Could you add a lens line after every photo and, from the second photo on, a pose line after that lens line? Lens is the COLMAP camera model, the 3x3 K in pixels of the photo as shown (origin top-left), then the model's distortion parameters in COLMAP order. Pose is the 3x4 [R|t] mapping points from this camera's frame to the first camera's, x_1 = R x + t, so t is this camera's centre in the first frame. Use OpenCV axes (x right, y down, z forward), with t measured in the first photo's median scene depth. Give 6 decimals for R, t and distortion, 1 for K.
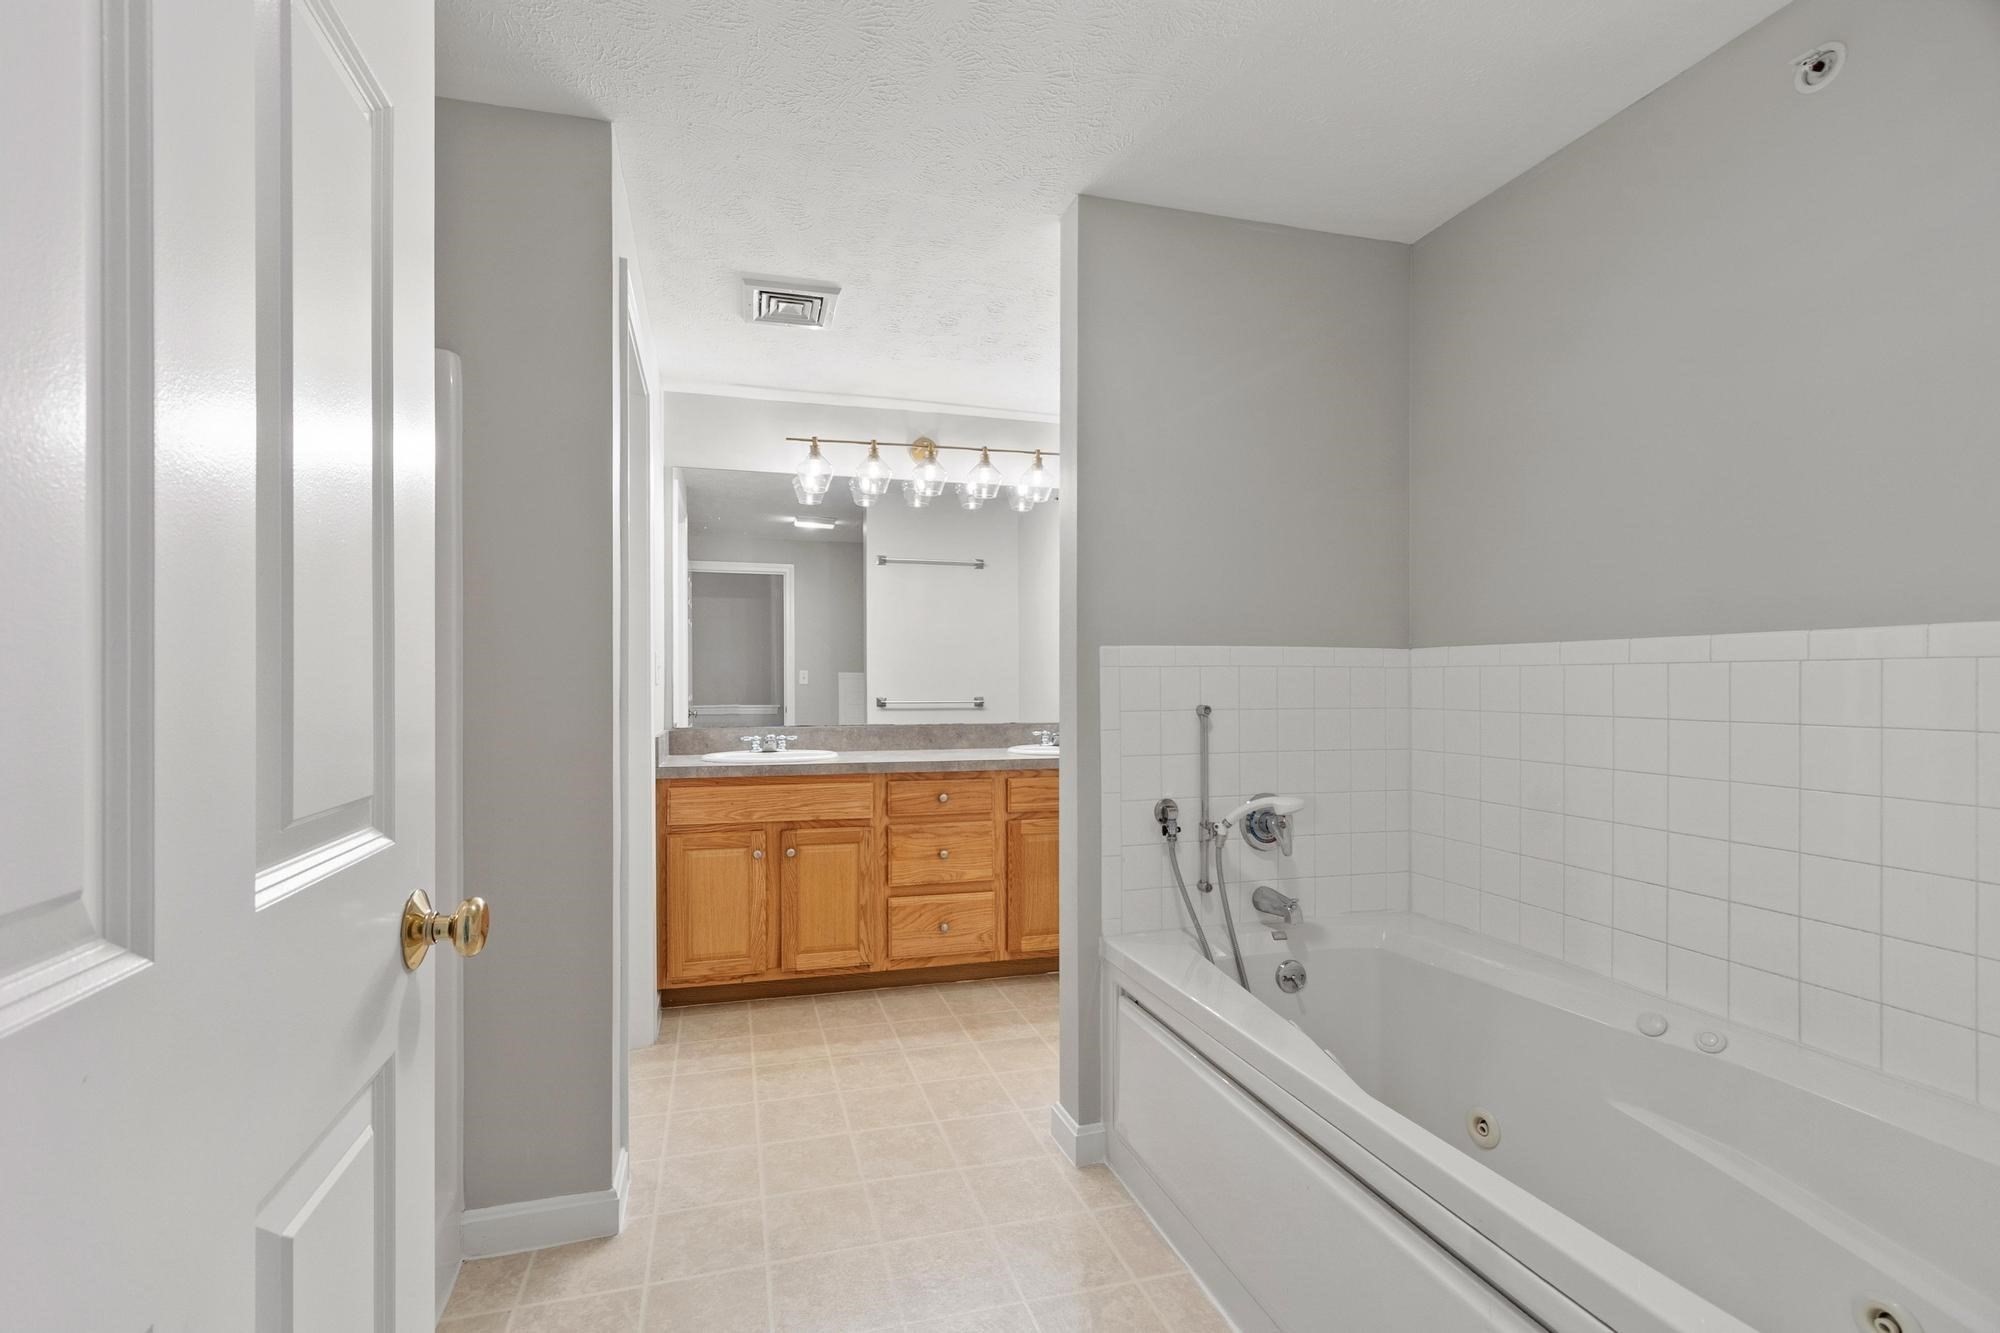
lens RADIAL K [[874.6, 0, 958.5], [0, 874.6, 683.6], [0, 0, 1]] dist [-0.003185, -0.000080]
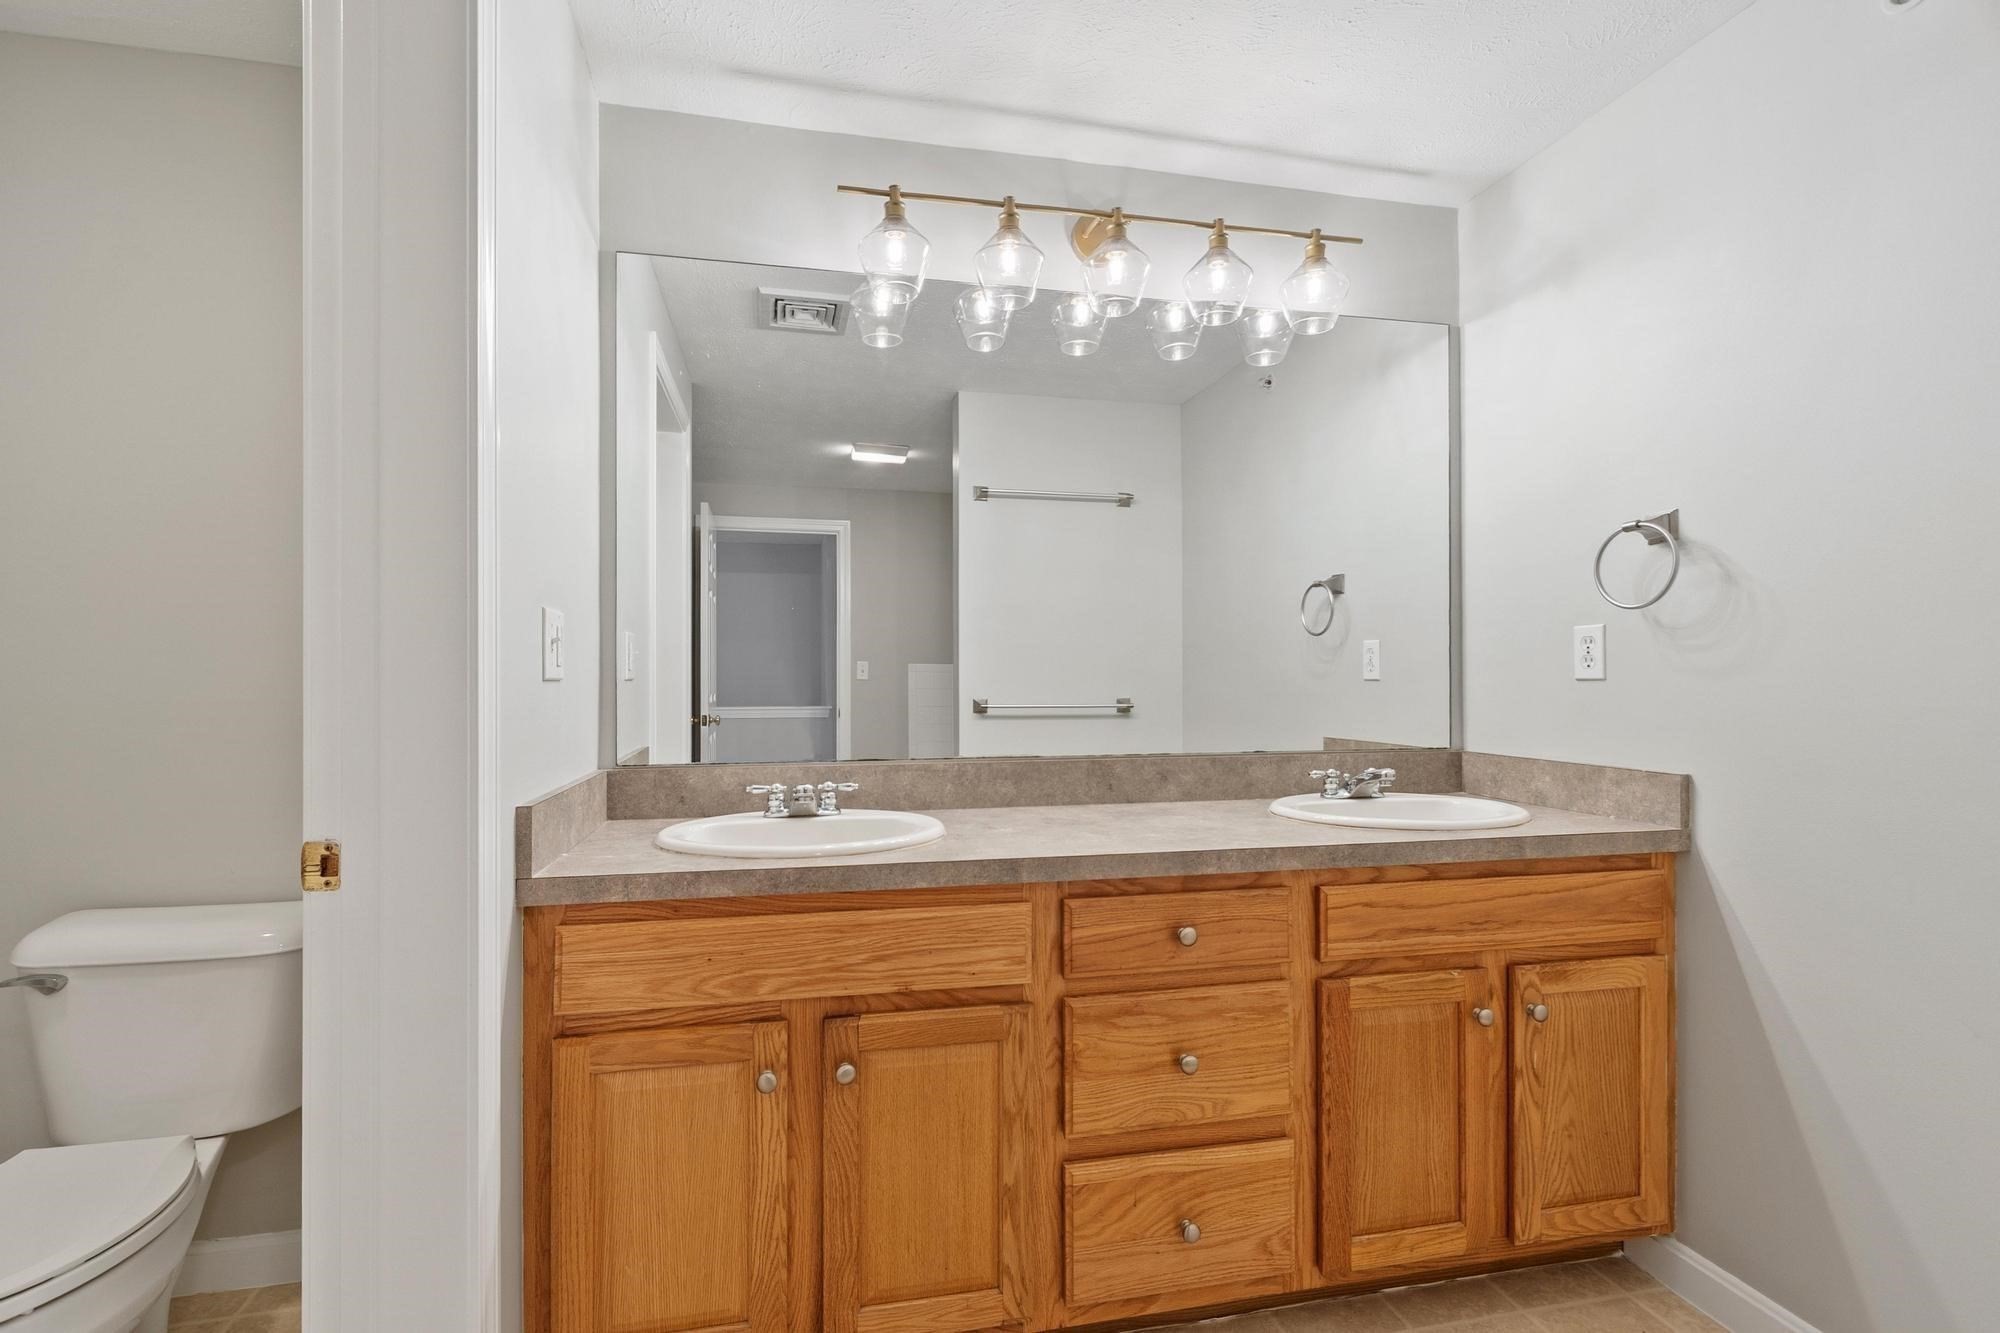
lens RADIAL K [[877.1, 0, 960.0], [0, 877.1, 668.9], [0, 0, 1]] dist [0.011578, -0.000013]
pose [[0.998214, -0.000398, -0.059740, -0.105539], [-0.000302, 0.999931, -0.011714, 0.000910], [0.059740, 0.011711, 0.998145, 0.547583]]
